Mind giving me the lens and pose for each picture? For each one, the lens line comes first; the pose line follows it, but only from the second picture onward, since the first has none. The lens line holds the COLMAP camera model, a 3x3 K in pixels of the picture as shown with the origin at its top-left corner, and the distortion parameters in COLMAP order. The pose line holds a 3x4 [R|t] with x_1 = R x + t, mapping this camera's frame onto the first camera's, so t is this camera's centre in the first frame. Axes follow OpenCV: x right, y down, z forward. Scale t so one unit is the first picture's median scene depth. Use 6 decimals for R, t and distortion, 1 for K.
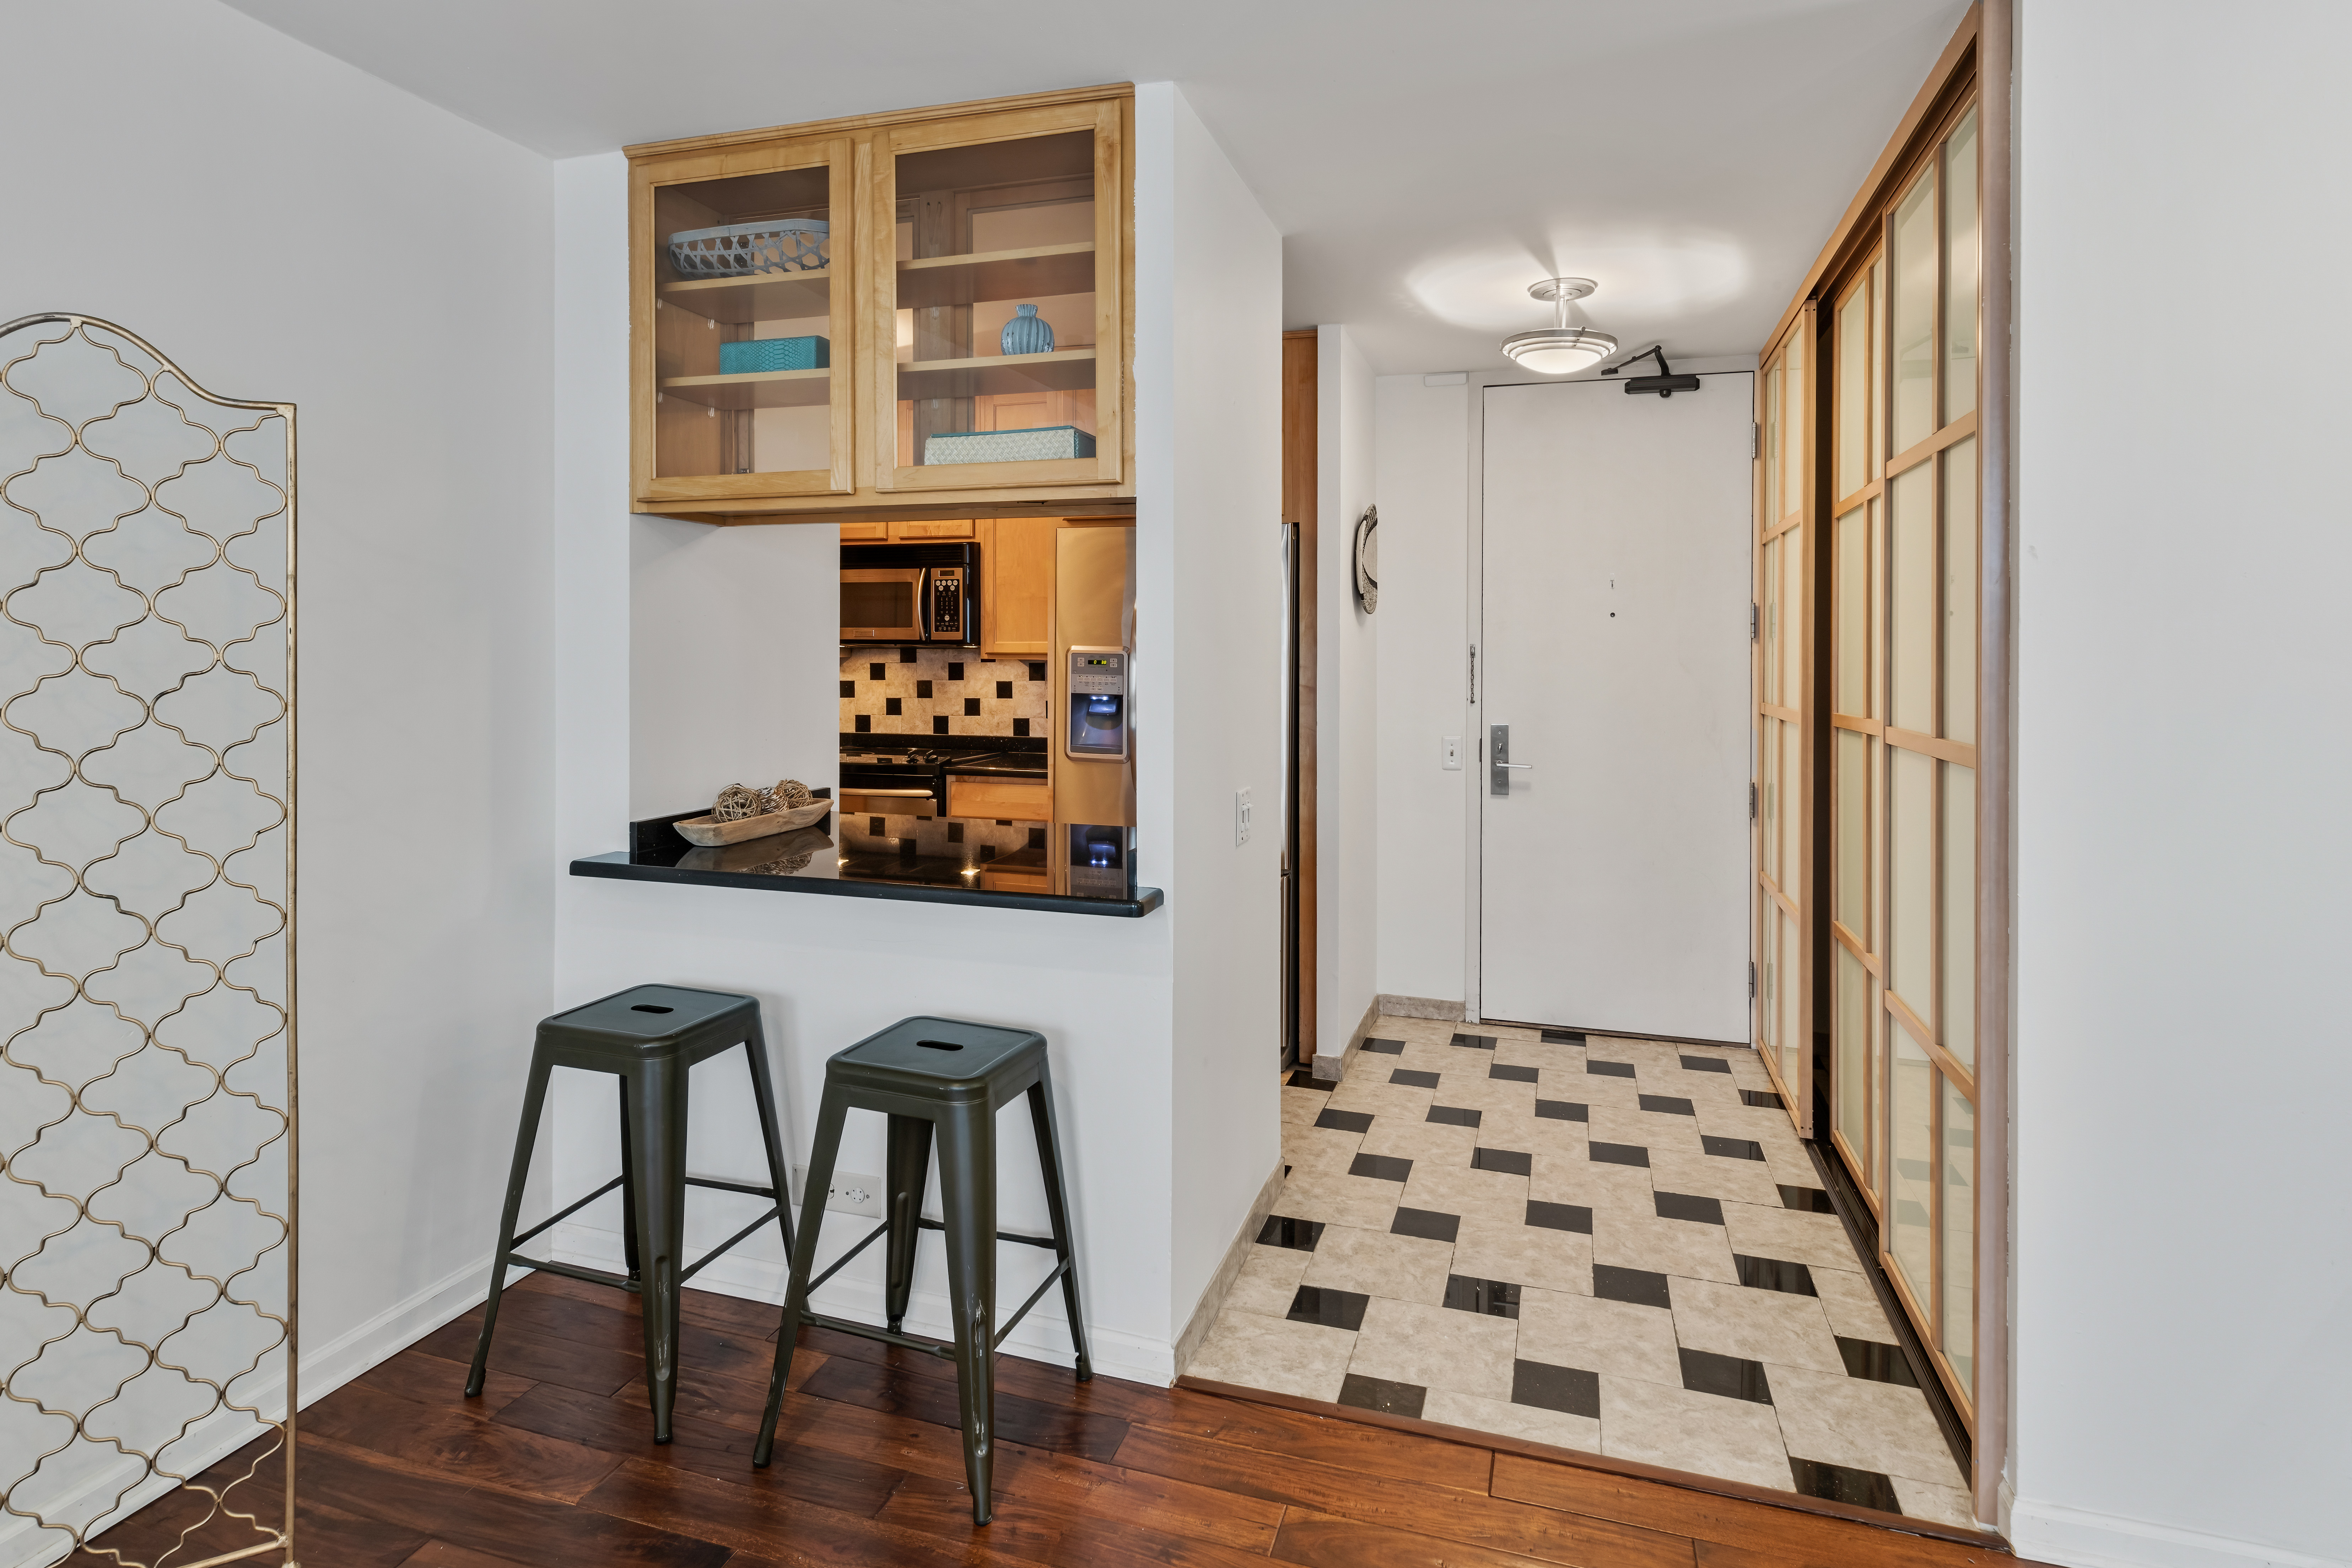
lens RADIAL K [[1230.6, 0, 1190.1], [0, 1230.6, 651.3], [0, 0, 1]] dist [0.017591, 0.000206]
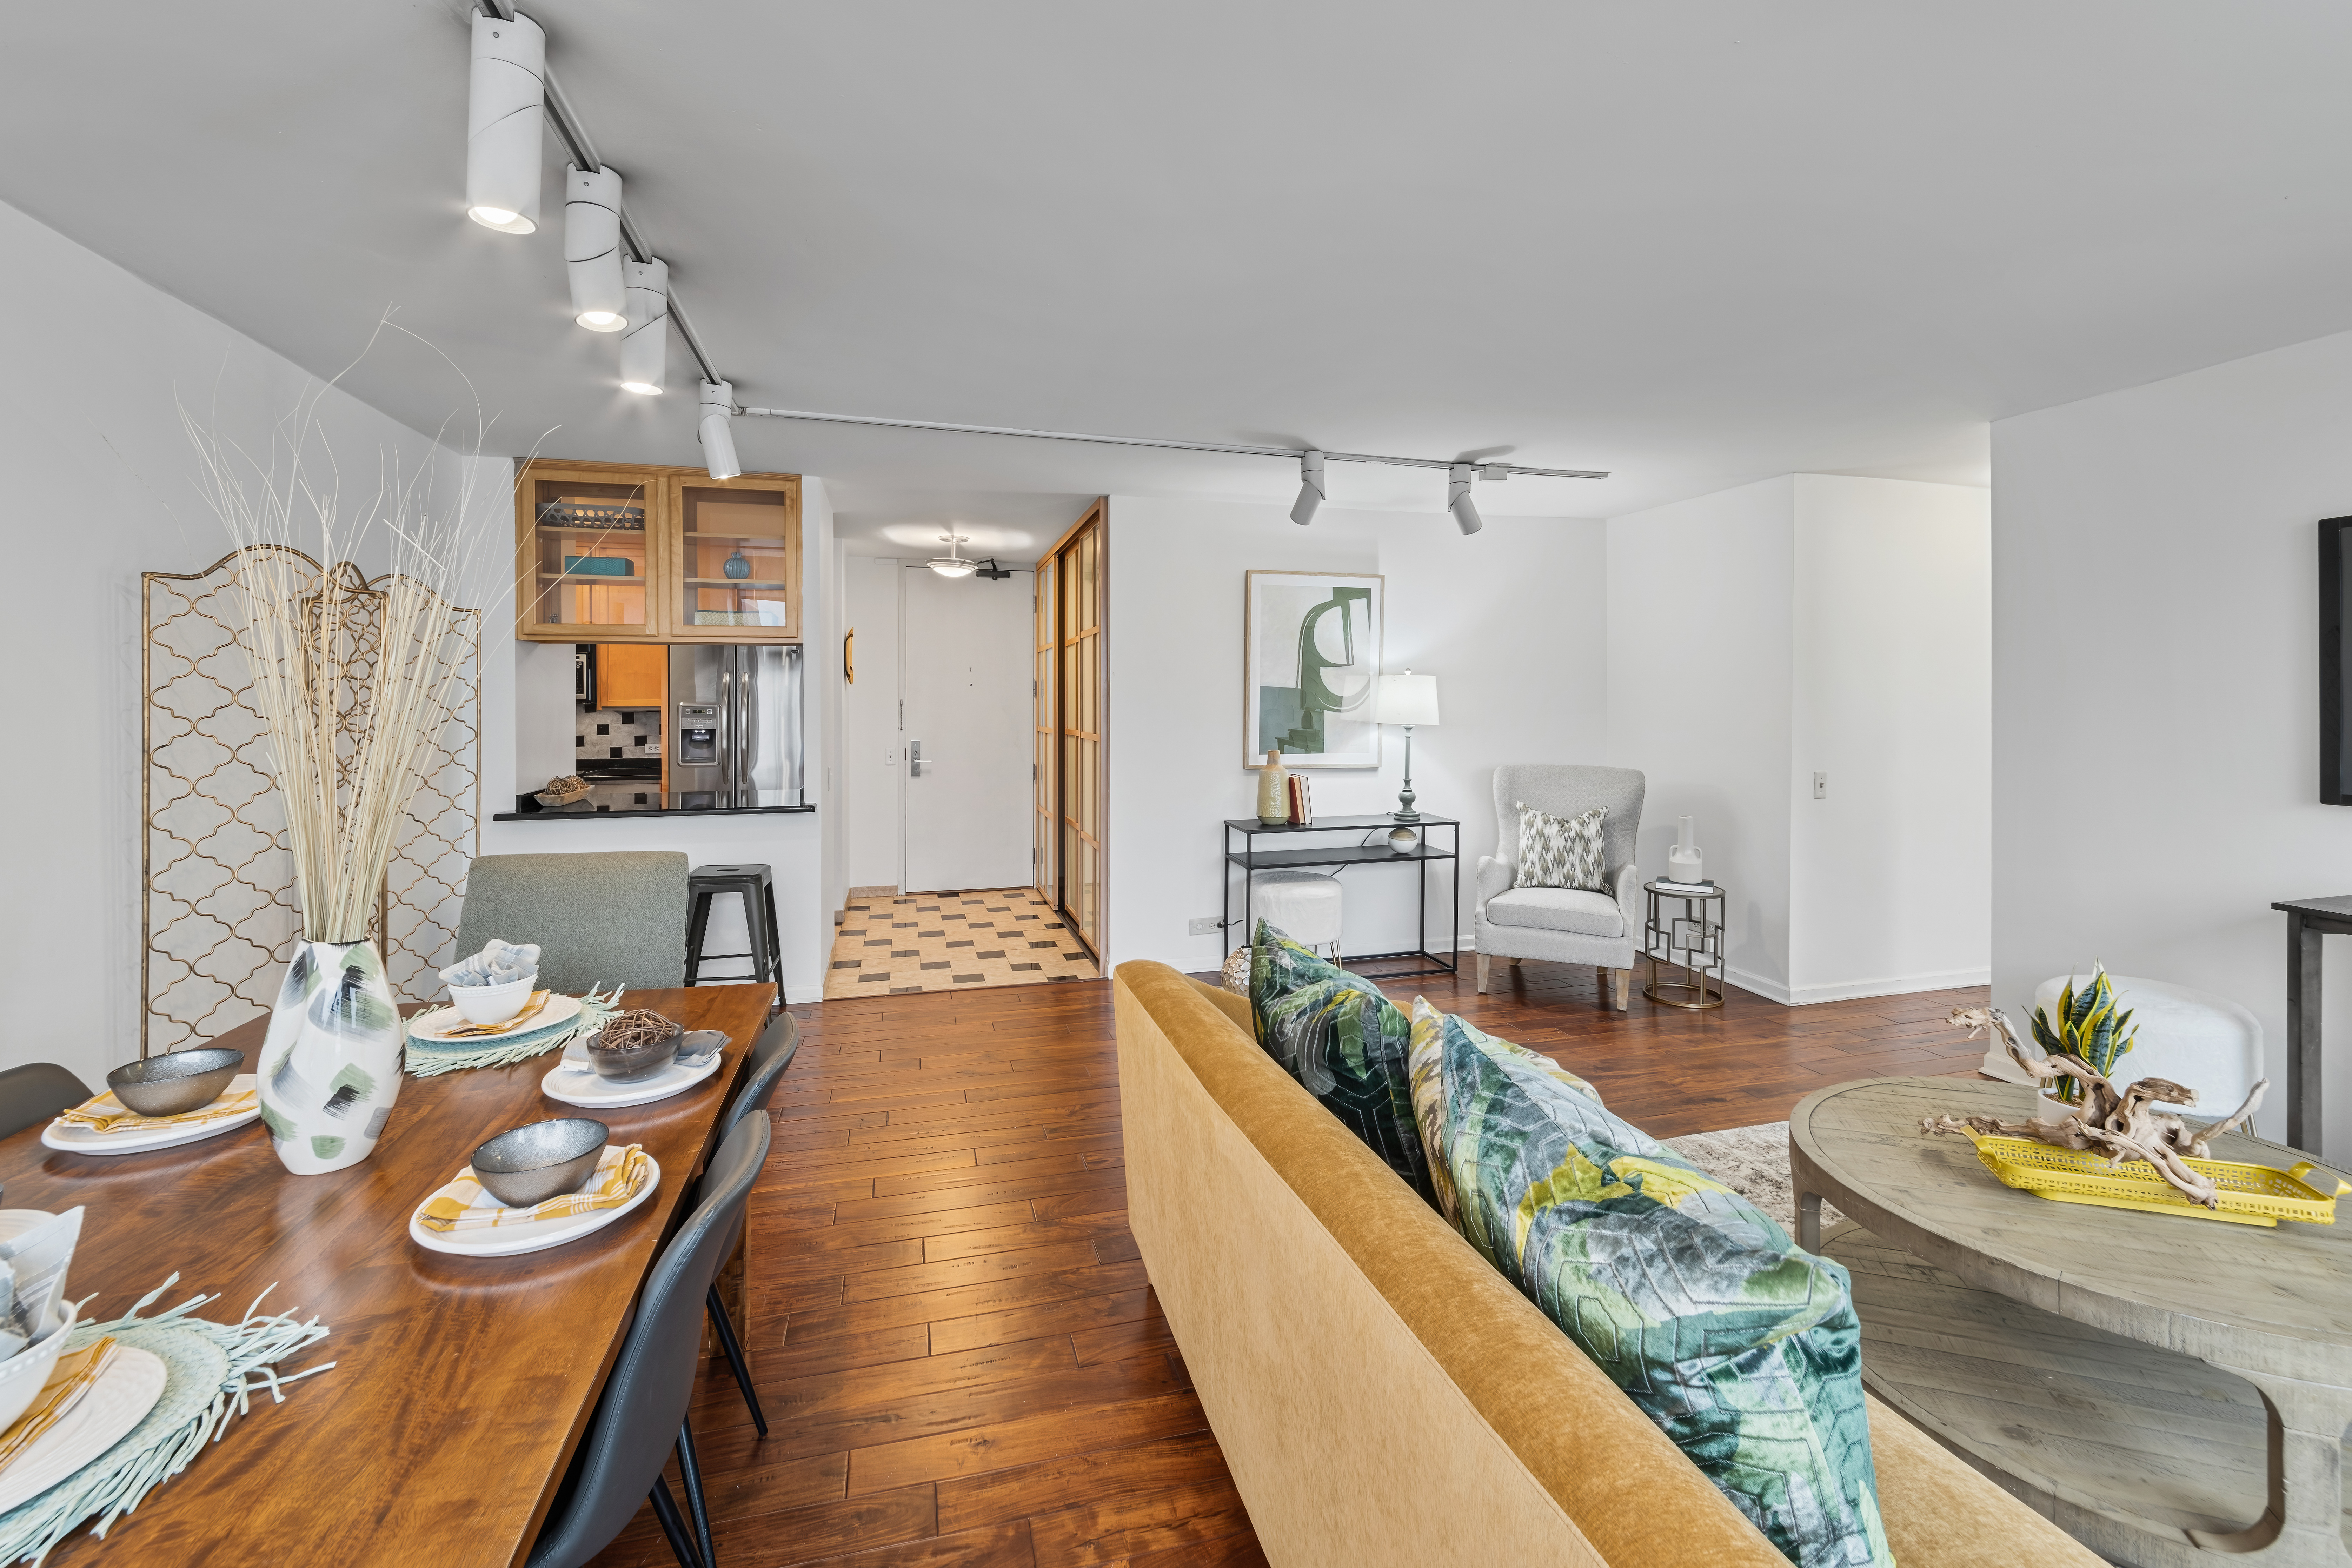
lens RADIAL K [[1030.3, 0, 1195.2], [0, 1030.3, 695.9], [0, 0, 1]] dist [-0.002780, -0.000533]
pose [[0.834067, -0.005026, 0.551640, -0.360748], [0.006005, 0.999982, 0.000031, -0.011688], [-0.551631, 0.003287, 0.834082, -0.782248]]
